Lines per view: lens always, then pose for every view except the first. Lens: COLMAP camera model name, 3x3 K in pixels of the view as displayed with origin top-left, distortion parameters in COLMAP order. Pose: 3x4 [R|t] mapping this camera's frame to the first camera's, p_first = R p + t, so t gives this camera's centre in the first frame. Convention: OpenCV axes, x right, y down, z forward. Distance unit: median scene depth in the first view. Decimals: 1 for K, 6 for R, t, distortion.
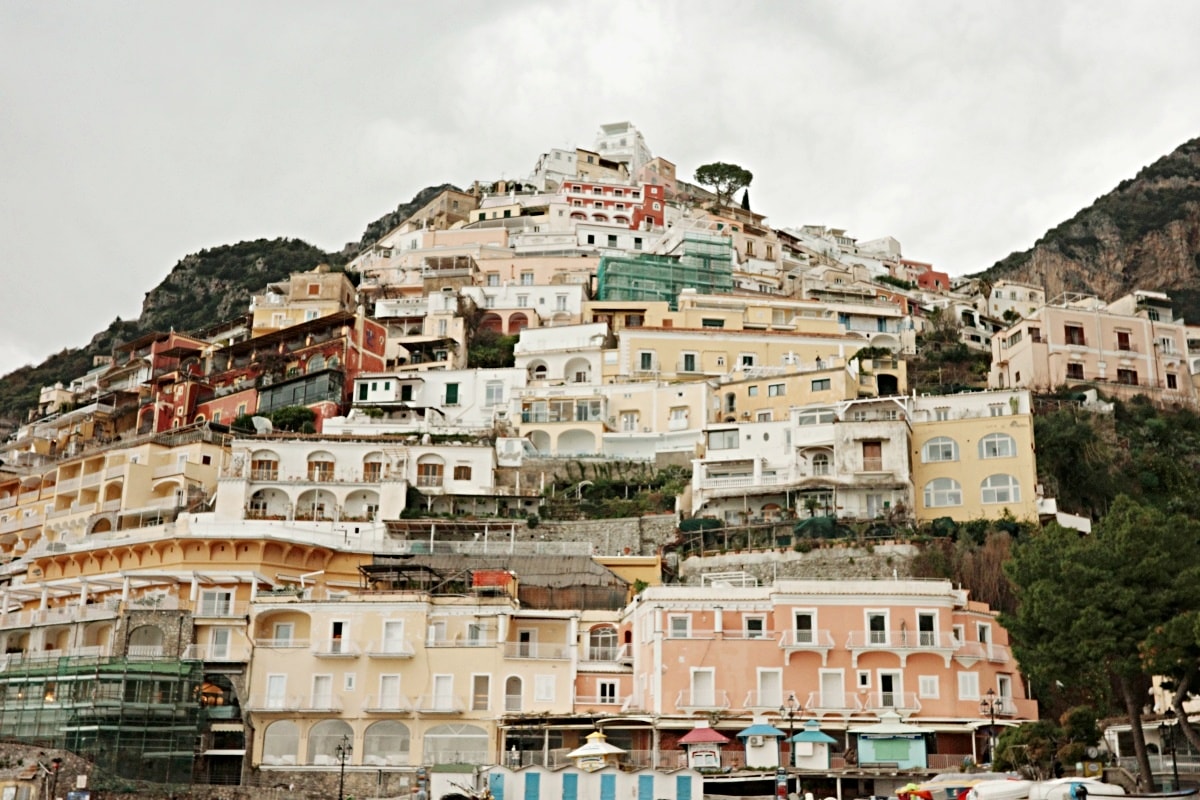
lens RADIAL K [[1360.6, 0, 609.4], [0, 1360.6, 400.6], [0, 0, 1]] dist [0.040044, 0.014195]
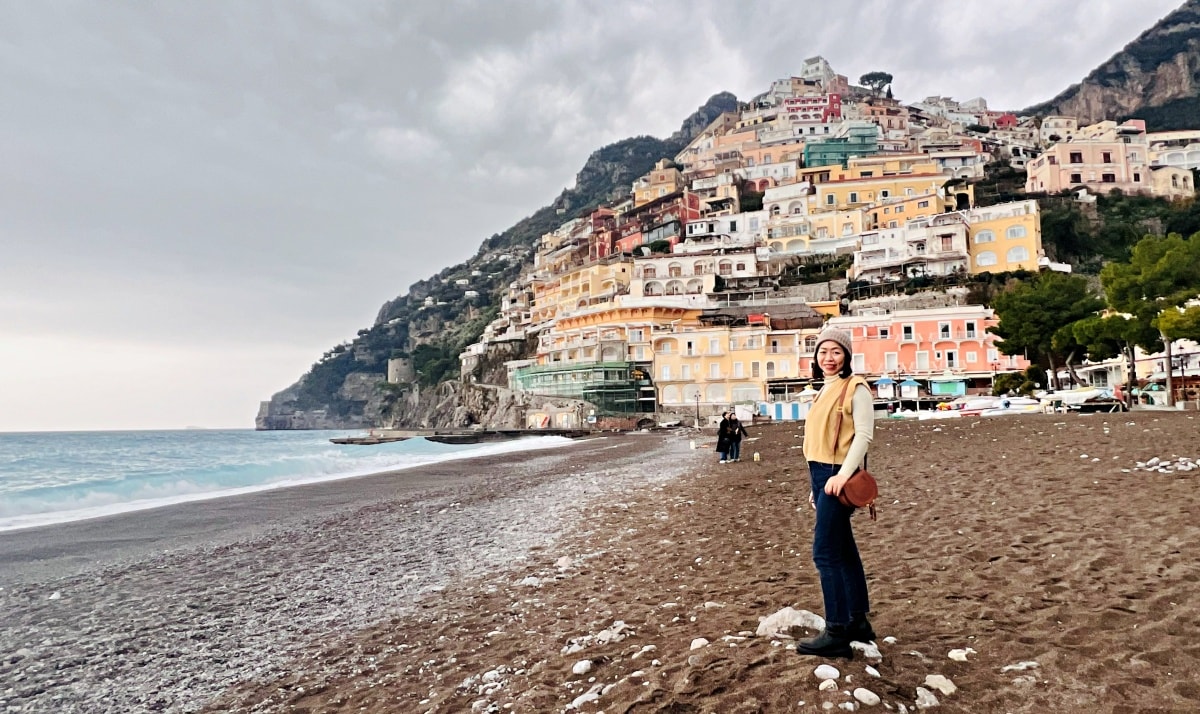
lens RADIAL K [[720.6, 0, 638.4], [0, 720.6, 353.9], [0, 0, 1]] dist [-0.003065, -0.001105]
pose [[0.964344, -0.052185, -0.259457, 0.016421], [0.101841, 0.978047, 0.181802, -0.026277], [0.244274, -0.201743, 0.948488, -0.093237]]
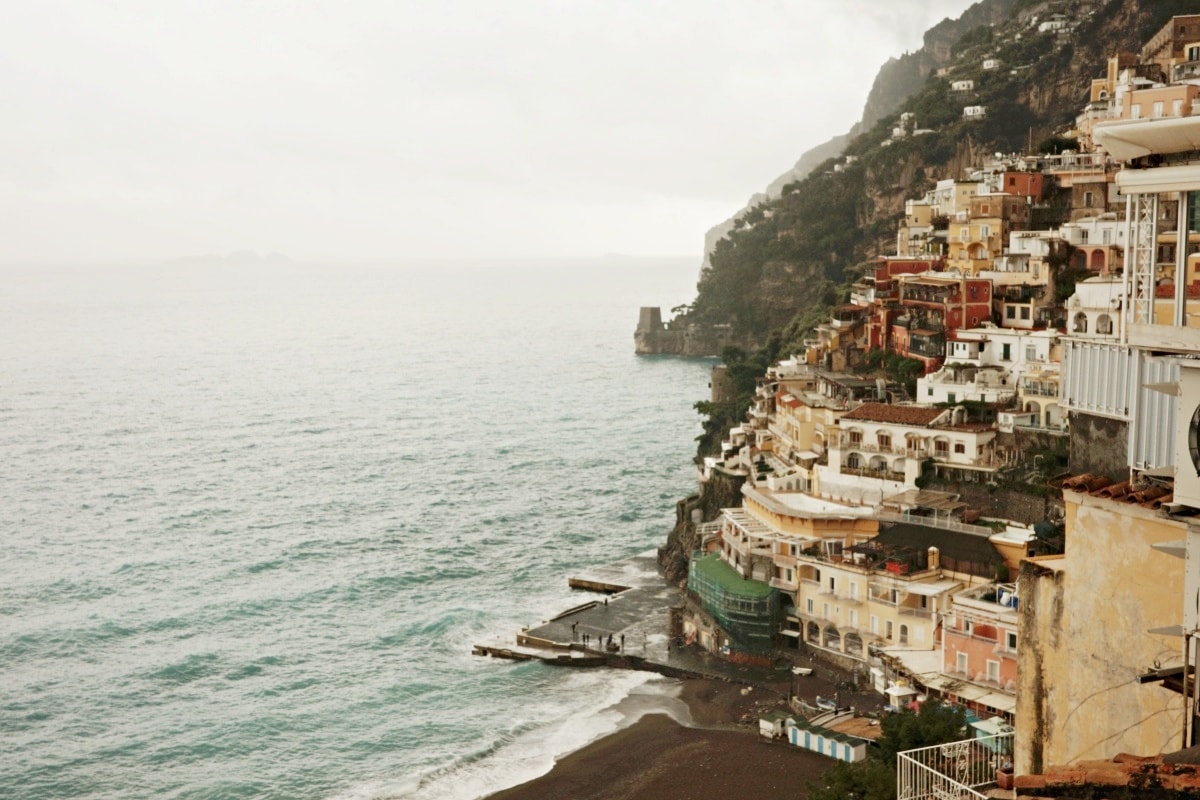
lens RADIAL K [[1451.9, 0, 603.1], [0, 1451.9, 402.6], [0, 0, 1]] dist [0.023320, 0.042817]
pose [[0.674512, 0.059815, -0.735837, 0.654863], [0.228991, 0.930603, 0.285554, -0.441002], [0.701853, -0.361109, 0.614005, -0.226812]]
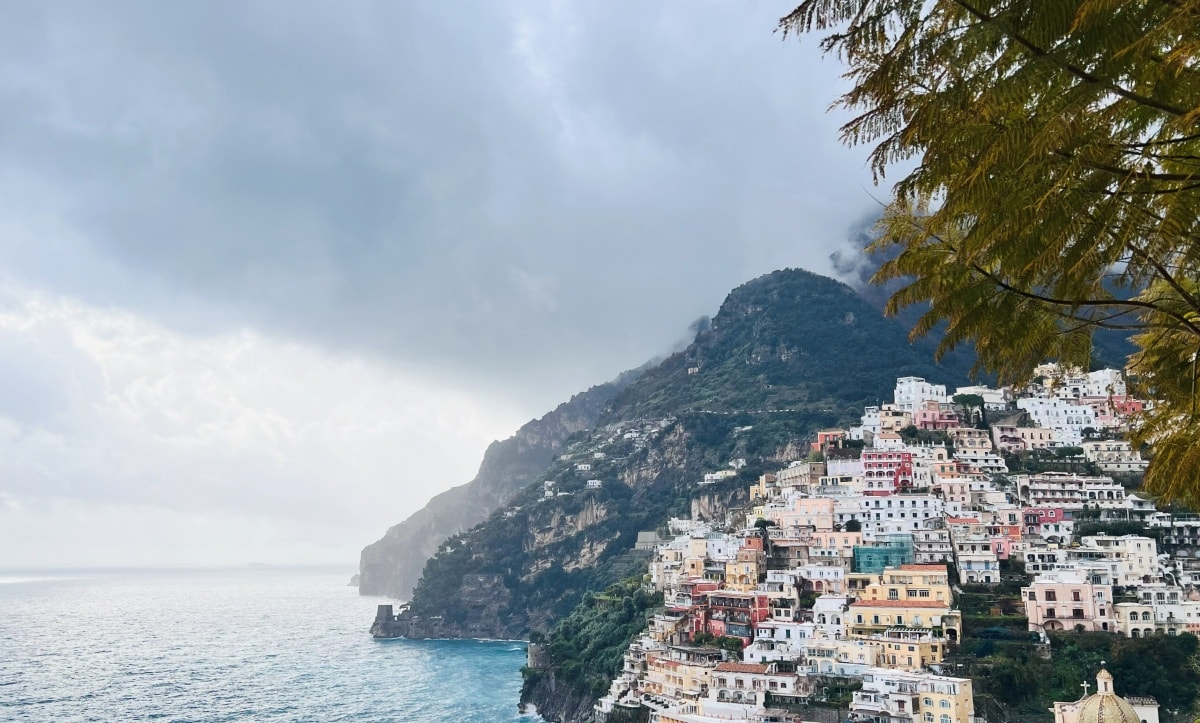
lens RADIAL K [[989.8, 0, 593.4], [0, 989.8, 384.4], [0, 0, 1]] dist [0.092610, -0.134658]
pose [[0.882167, -0.093540, -0.461553, 0.481489], [0.147440, 0.985662, 0.082045, -0.673836], [0.447261, -0.140429, 0.883311, -0.847534]]
